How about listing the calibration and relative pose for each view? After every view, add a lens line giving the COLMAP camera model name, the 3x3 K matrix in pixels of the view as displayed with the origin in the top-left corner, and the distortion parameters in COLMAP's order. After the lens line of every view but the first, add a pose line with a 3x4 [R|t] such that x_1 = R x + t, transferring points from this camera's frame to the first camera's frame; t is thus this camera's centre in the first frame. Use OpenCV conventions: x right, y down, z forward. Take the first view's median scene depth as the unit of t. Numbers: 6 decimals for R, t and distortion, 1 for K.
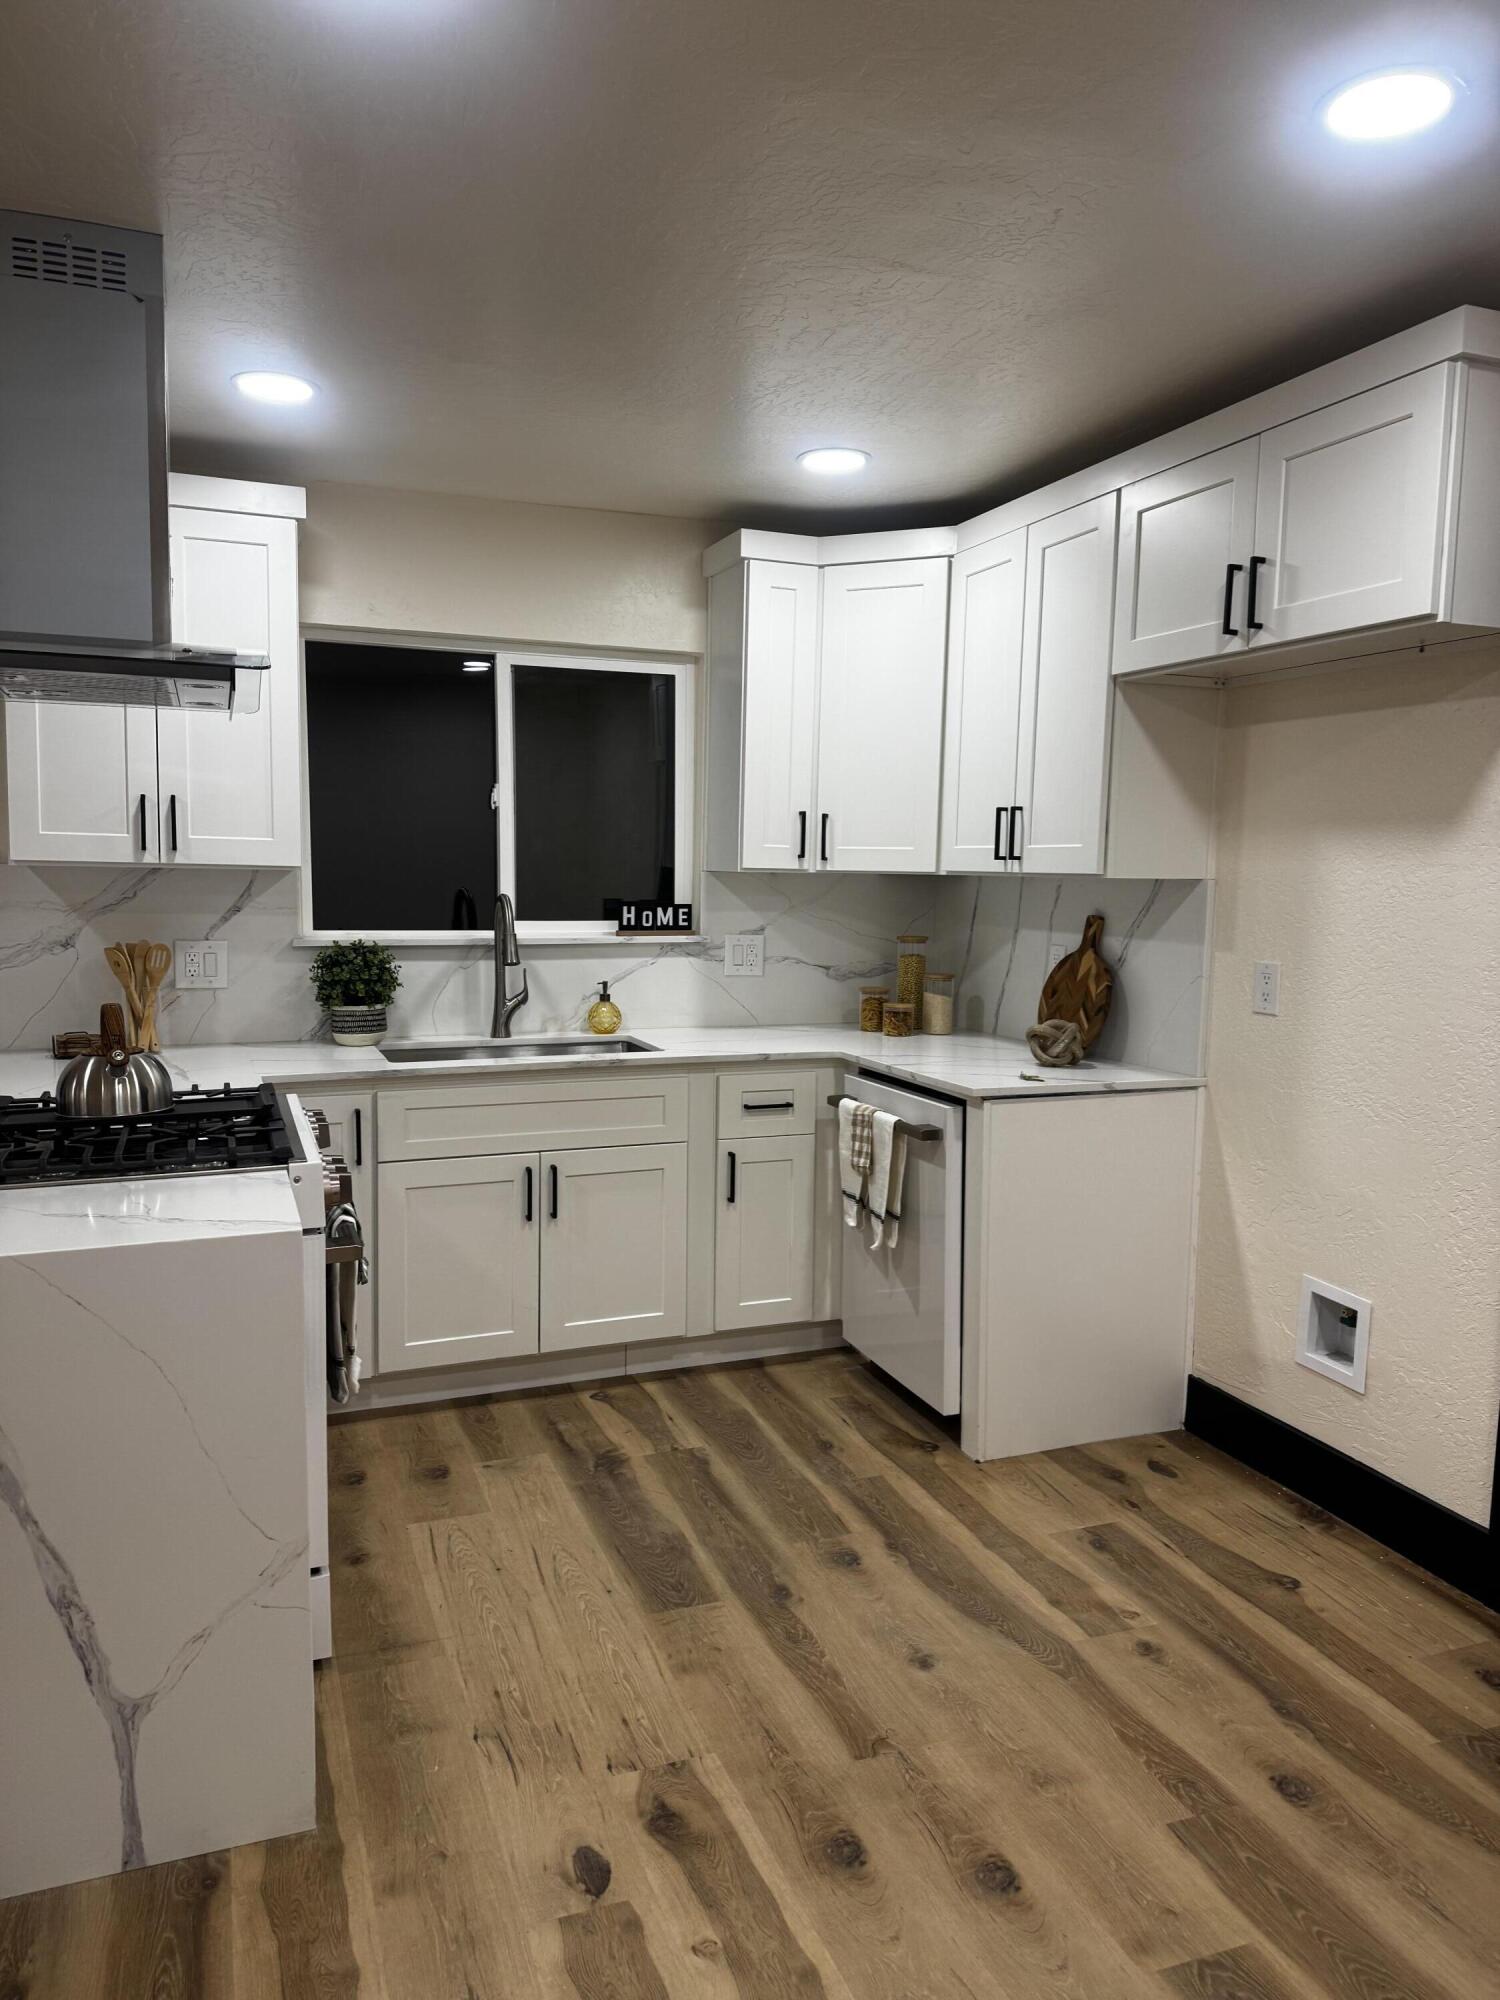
lens RADIAL K [[1392.1, 0, 740.0], [0, 1392.1, 997.7], [0, 0, 1]] dist [0.140779, -0.218715]
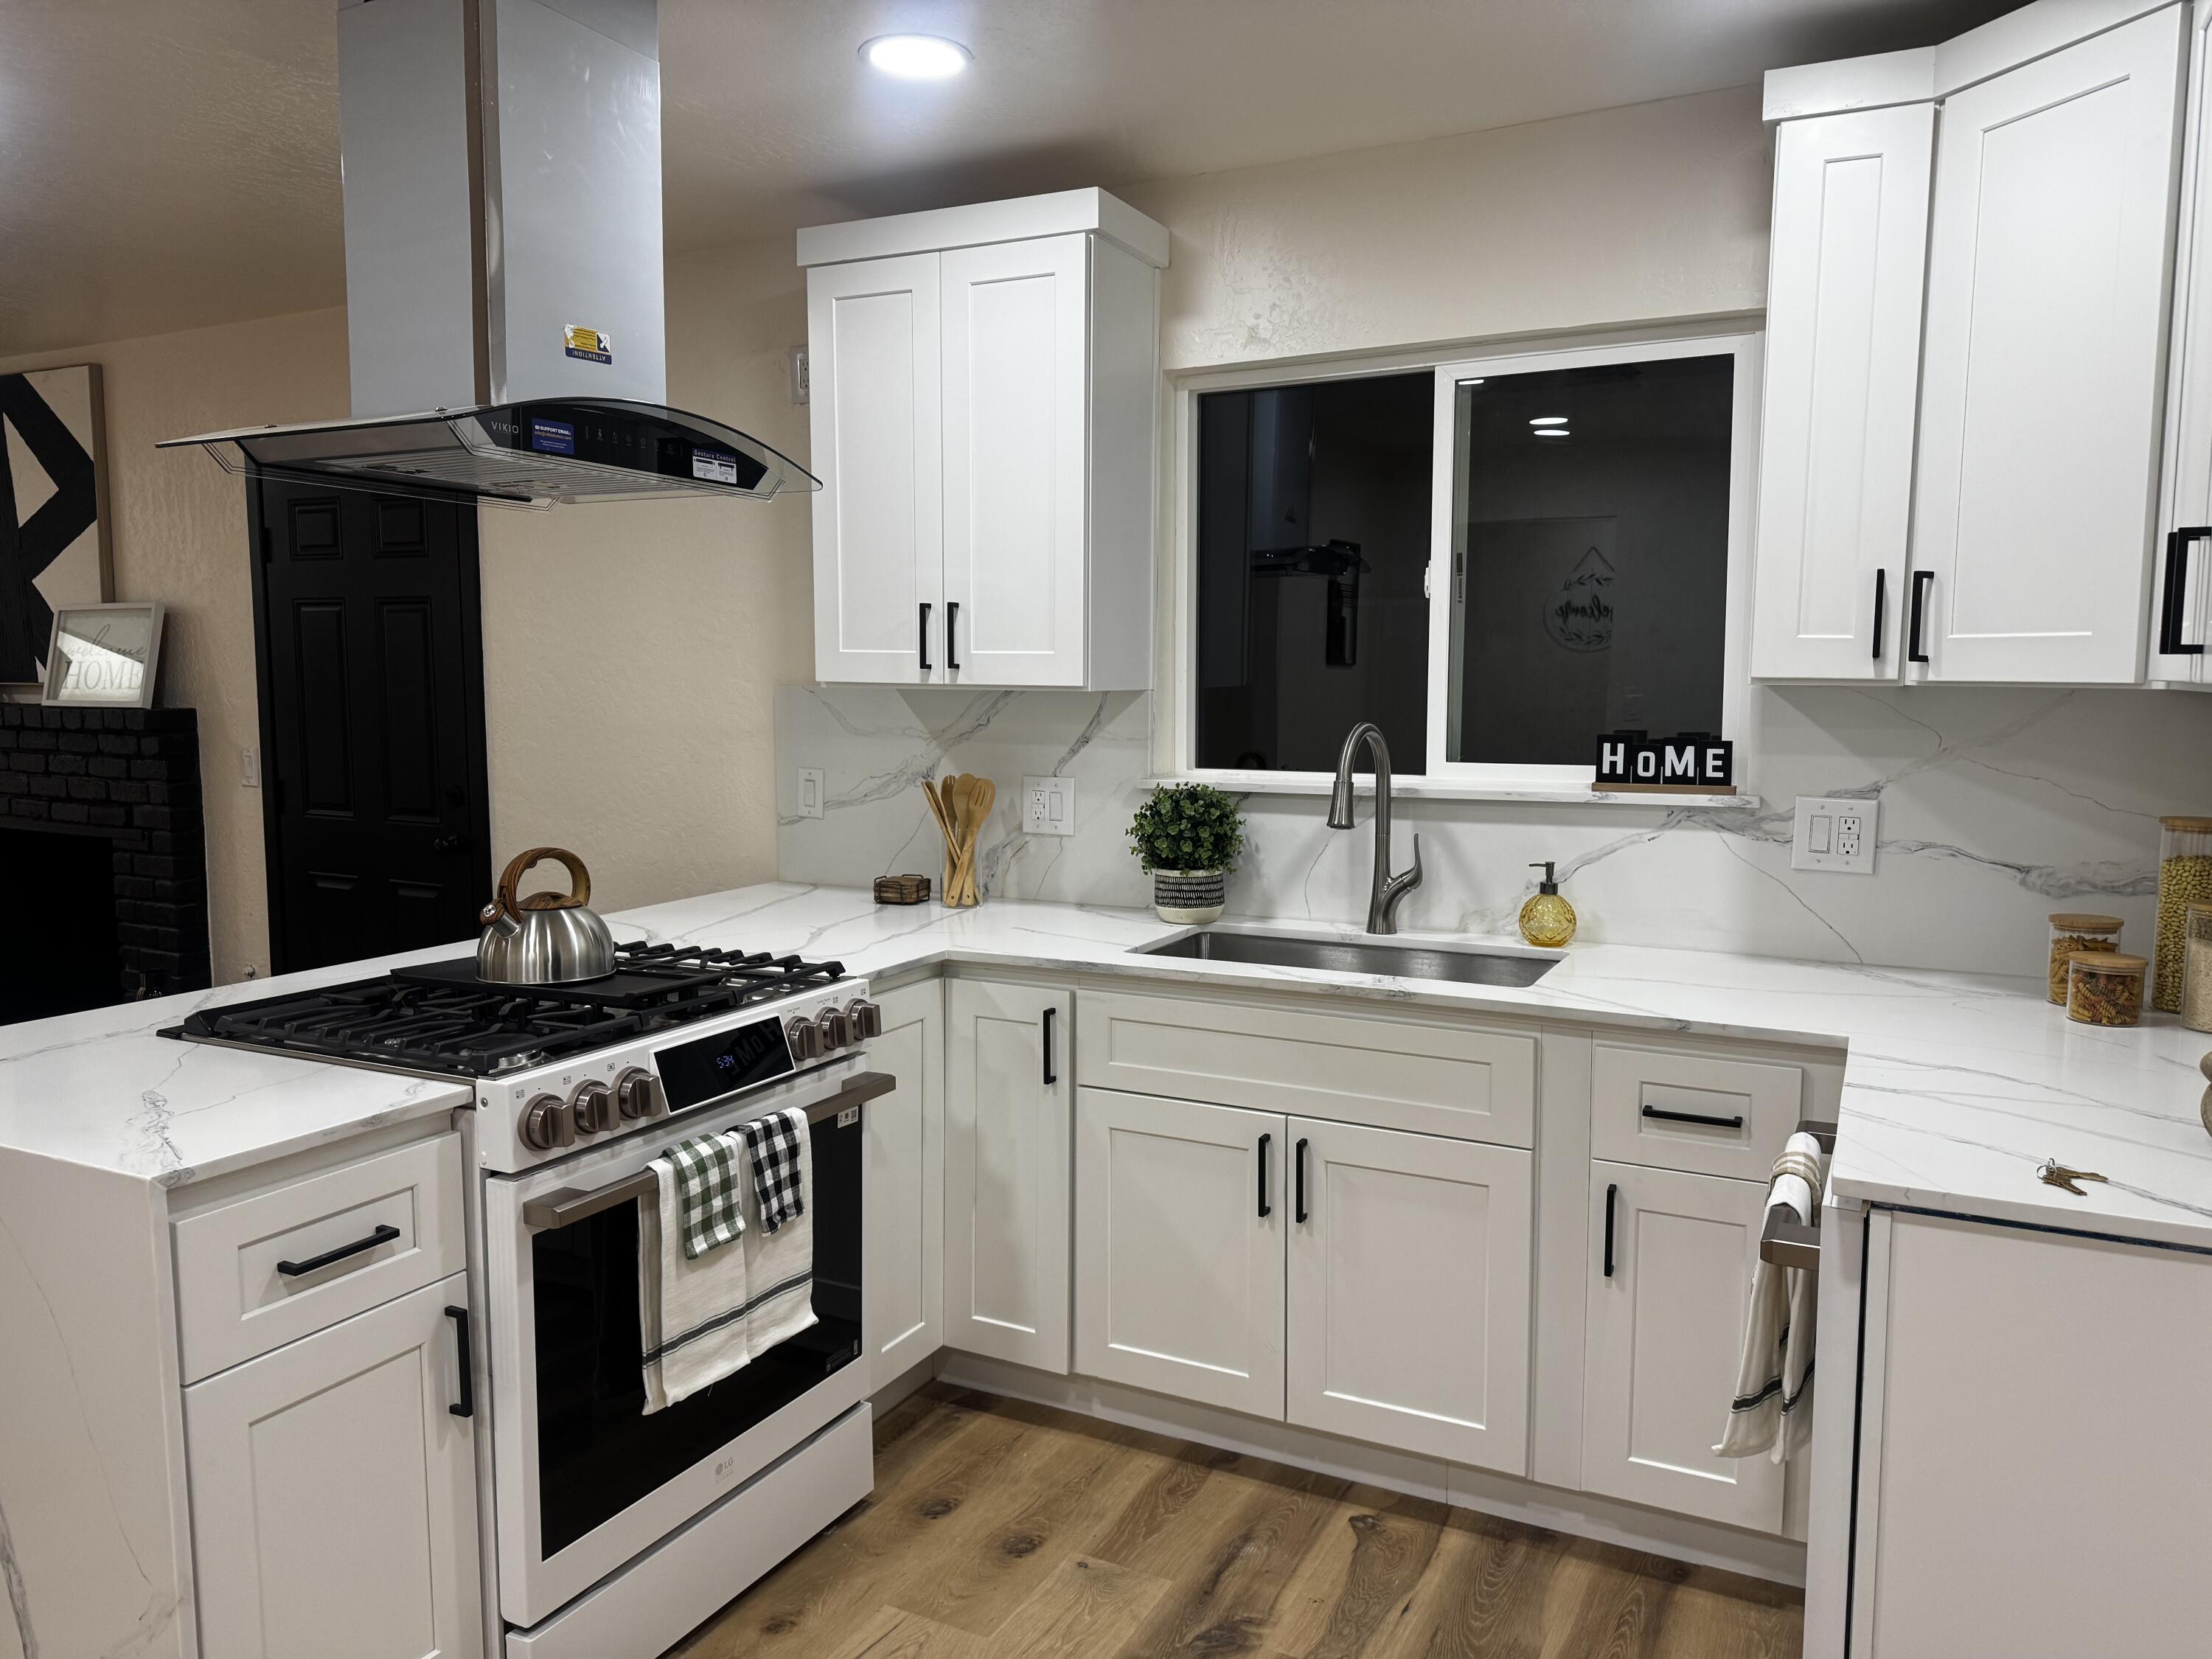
lens RADIAL K [[1550.3, 0, 1091.3], [0, 1550.3, 820.2], [0, 0, 1]] dist [0.135898, -0.204060]
pose [[0.668439, 0.056803, -0.741594, 0.303669], [-0.062989, 0.997821, 0.019654, -0.033469], [0.741095, 0.033575, 0.670561, 0.399421]]
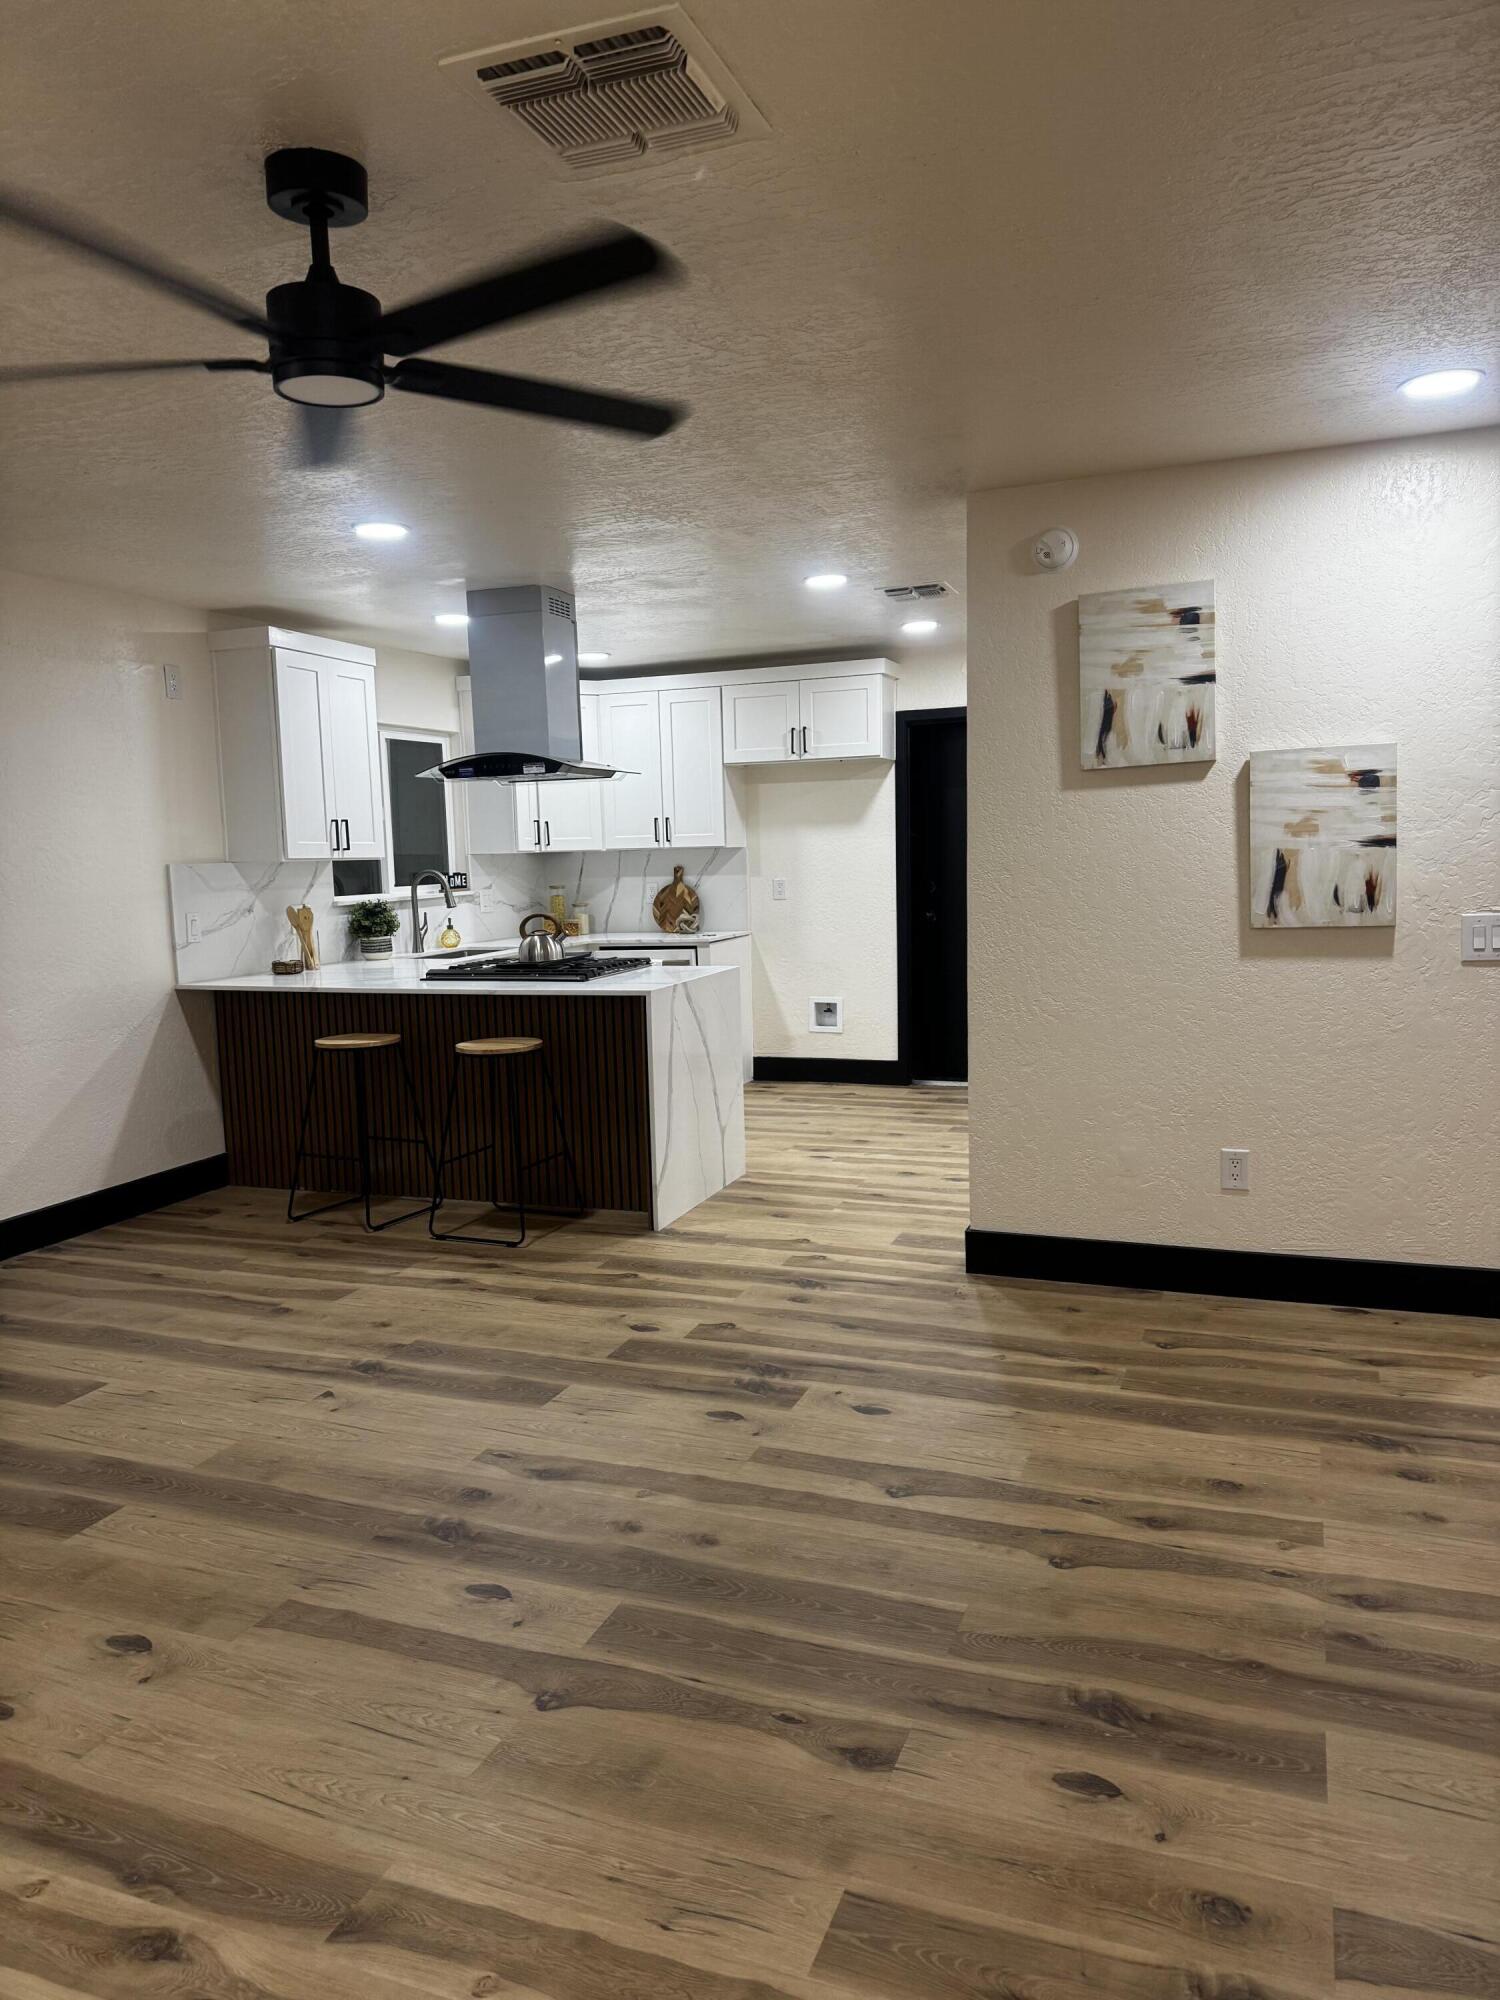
lens RADIAL K [[1392.1, 0, 740.0], [0, 1392.1, 997.7], [0, 0, 1]] dist [0.140779, -0.218715]
pose [[0.667474, -0.114109, 0.735838, -1.244316], [0.110307, 0.992438, 0.053843, 0.035678], [-0.736418, 0.045229, 0.675013, -0.498118]]
